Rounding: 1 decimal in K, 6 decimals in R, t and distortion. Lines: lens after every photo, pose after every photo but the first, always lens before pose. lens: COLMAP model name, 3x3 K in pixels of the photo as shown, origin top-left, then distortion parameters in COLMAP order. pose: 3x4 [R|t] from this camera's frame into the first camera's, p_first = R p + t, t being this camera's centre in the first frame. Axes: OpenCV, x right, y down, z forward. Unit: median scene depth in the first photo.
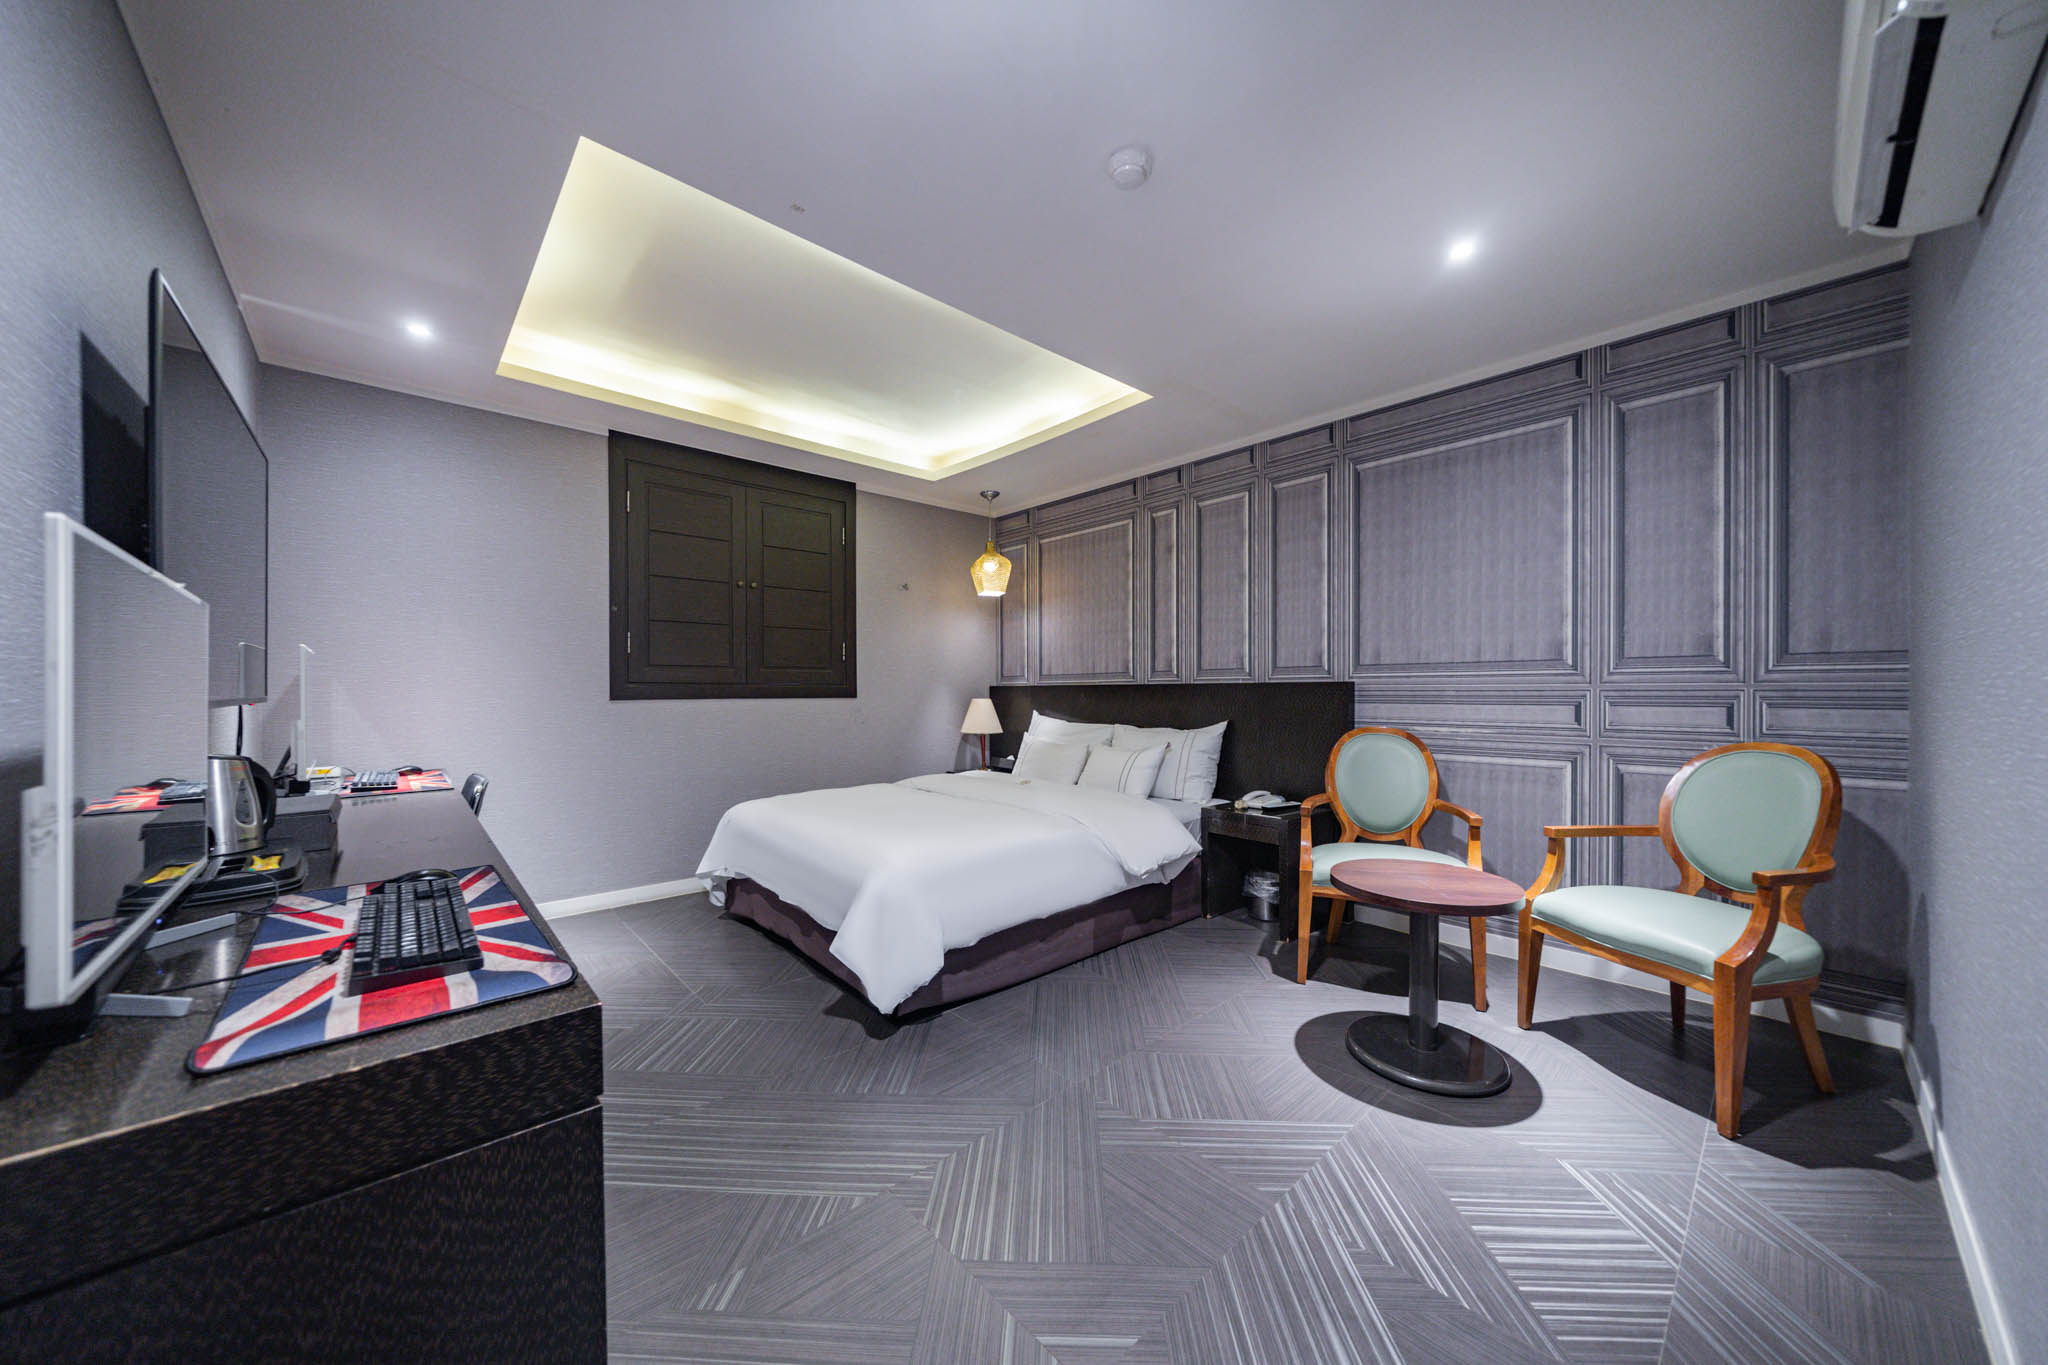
lens RADIAL K [[704.0, 0, 1032.2], [0, 704.0, 695.5], [0, 0, 1]] dist [-0.002540, -0.000527]
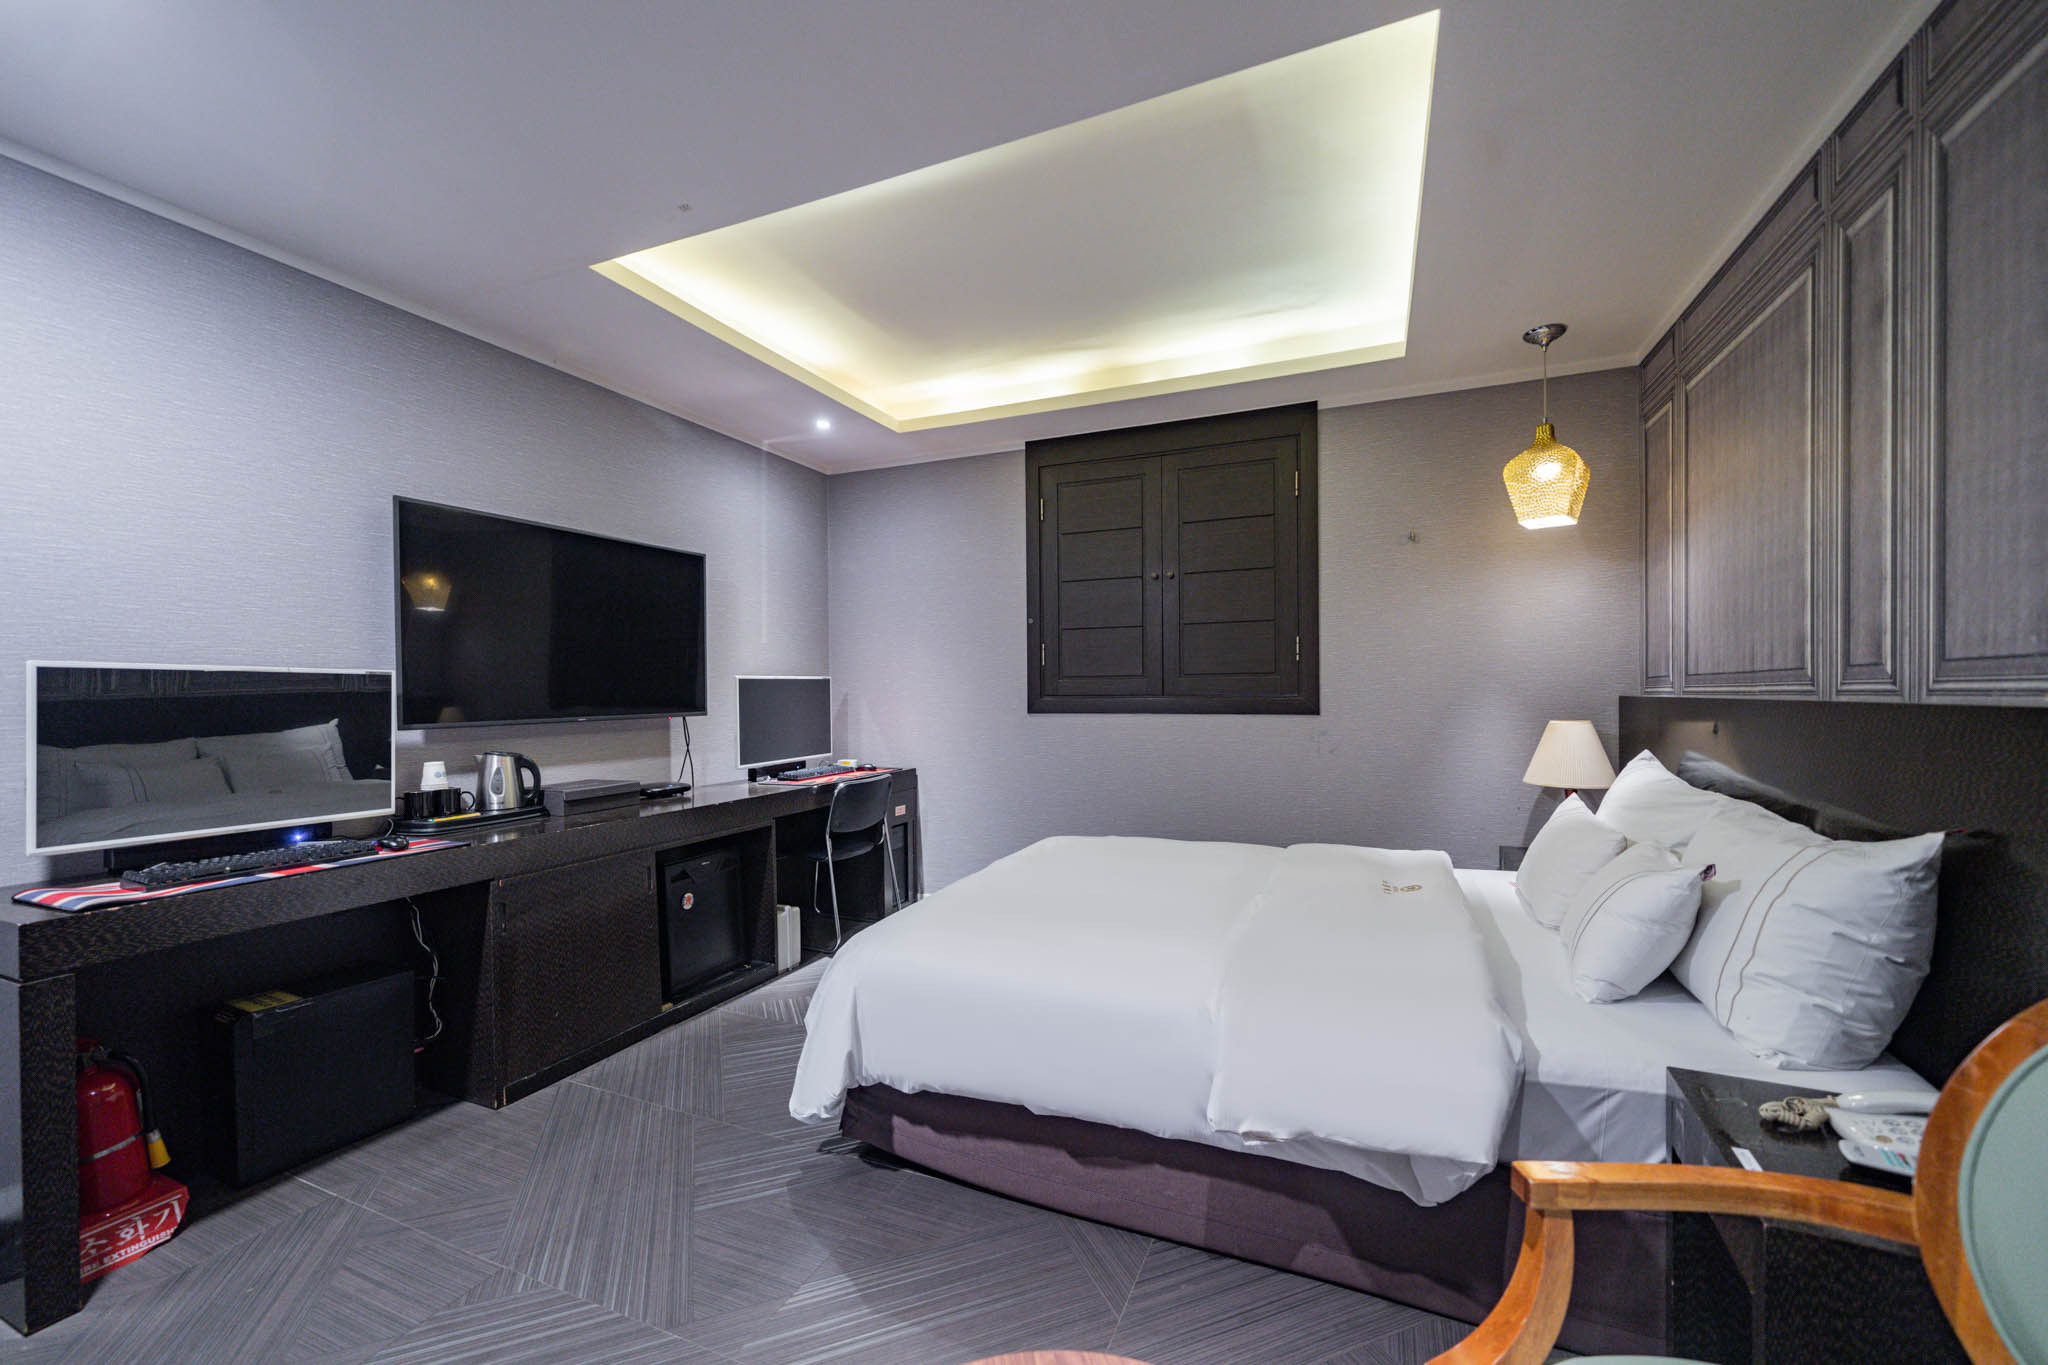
lens RADIAL K [[823.1, 0, 1020.4], [0, 823.1, 696.6], [0, 0, 1]] dist [-0.000179, 0.000050]
pose [[0.397722, 0.006654, -0.917482, 0.437140], [0.001060, 0.999970, 0.007712, -0.024852], [0.917505, -0.004040, 0.397703, 0.492238]]
